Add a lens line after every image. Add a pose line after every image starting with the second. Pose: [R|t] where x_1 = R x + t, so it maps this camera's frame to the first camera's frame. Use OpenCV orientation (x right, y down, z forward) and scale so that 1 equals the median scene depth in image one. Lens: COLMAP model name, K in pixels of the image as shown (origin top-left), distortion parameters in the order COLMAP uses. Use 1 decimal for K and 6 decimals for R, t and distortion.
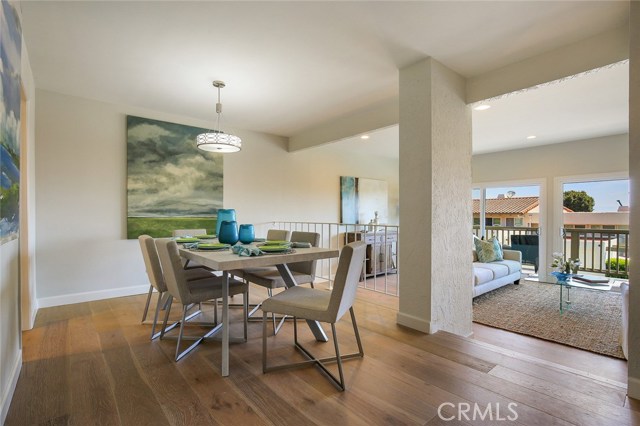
lens RADIAL K [[305.9, 0, 323.3], [0, 305.9, 217.4], [0, 0, 1]] dist [-0.022718, 0.000751]
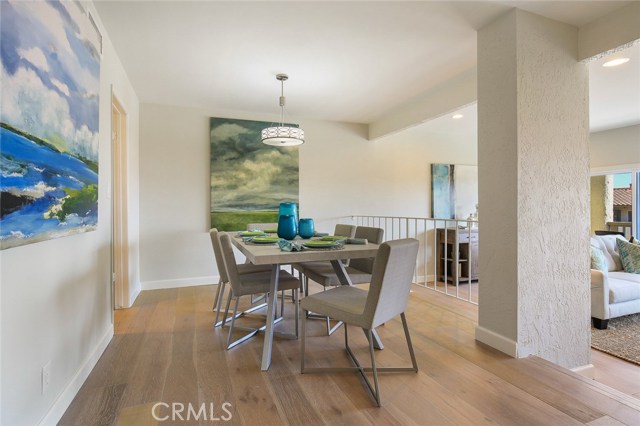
lens RADIAL K [[329.8, 0, 322.4], [0, 329.8, 210.4], [0, 0, 1]] dist [-0.000213, 0.000240]
pose [[0.945668, -0.003720, -0.325113, 0.141561], [0.003410, 0.999993, -0.001524, -0.001991], [0.325117, 0.000333, 0.945674, 0.020710]]
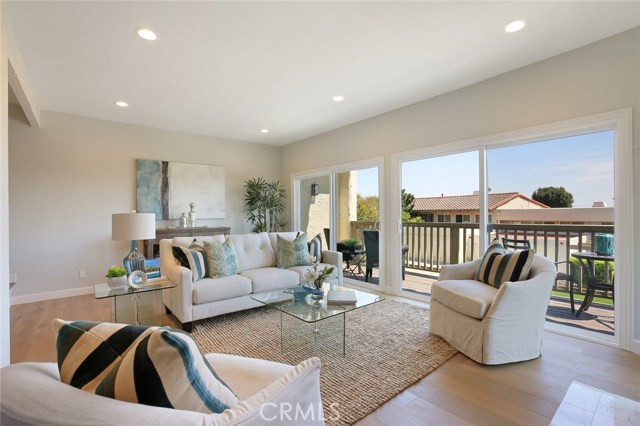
lens RADIAL K [[300.4, 0, 316.2], [0, 300.4, 216.3], [0, 0, 1]] dist [-0.031676, 0.000219]
pose [[0.999880, -0.006625, -0.013980, 1.125198], [0.006616, 0.999978, -0.000694, 0.040617], [0.013984, 0.000602, 0.999902, 0.474573]]
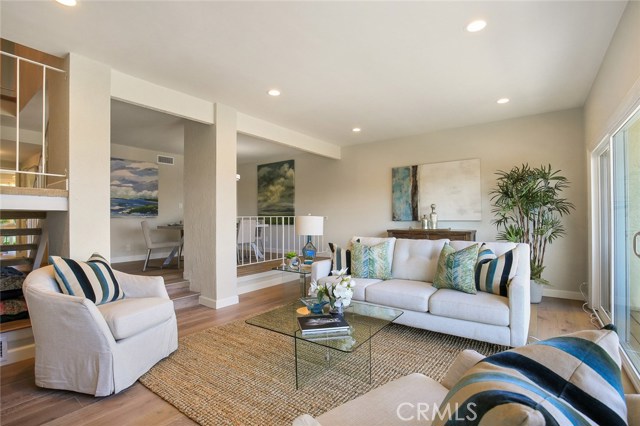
lens RADIAL K [[298.8, 0, 317.6], [0, 298.8, 214.3], [0, 0, 1]] dist [-0.021820, 0.000052]
pose [[0.225793, -0.010809, -0.974115, 1.858374], [0.001802, 0.999941, -0.010678, 0.031970], [0.974174, 0.000655, 0.225799, 1.189656]]
